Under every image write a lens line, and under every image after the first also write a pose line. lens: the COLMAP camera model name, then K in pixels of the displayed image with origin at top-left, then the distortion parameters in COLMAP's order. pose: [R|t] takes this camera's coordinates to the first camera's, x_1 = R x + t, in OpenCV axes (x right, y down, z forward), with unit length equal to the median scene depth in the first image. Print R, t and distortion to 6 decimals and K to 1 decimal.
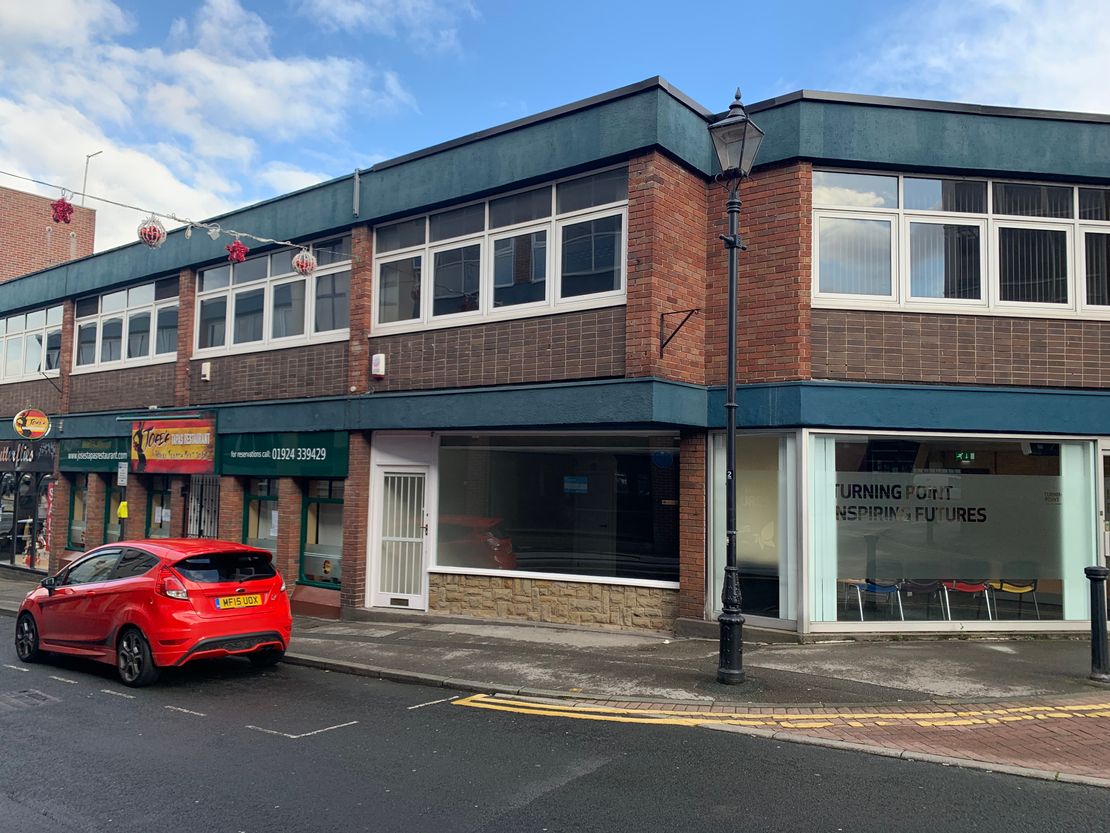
lens RADIAL K [[840.7, 0, 555.0], [0, 840.7, 416.5], [0, 0, 1]] dist [0.004216, 0.000210]
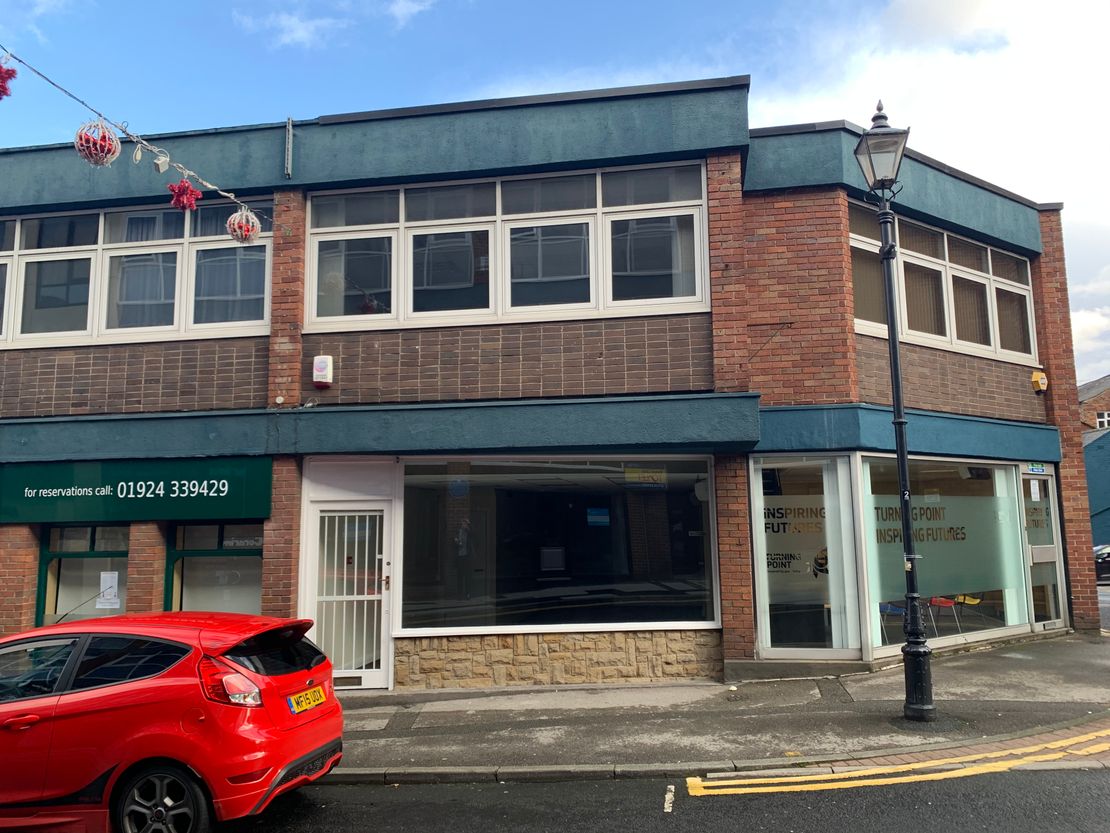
lens RADIAL K [[842.3, 0, 554.9], [0, 842.3, 401.8], [0, 0, 1]] dist [0.000527, -0.000287]
pose [[0.883650, 0.038768, 0.466539, -0.414052], [-0.003331, 0.997061, -0.076545, 0.028419], [-0.468135, 0.066086, 0.881182, 0.243559]]
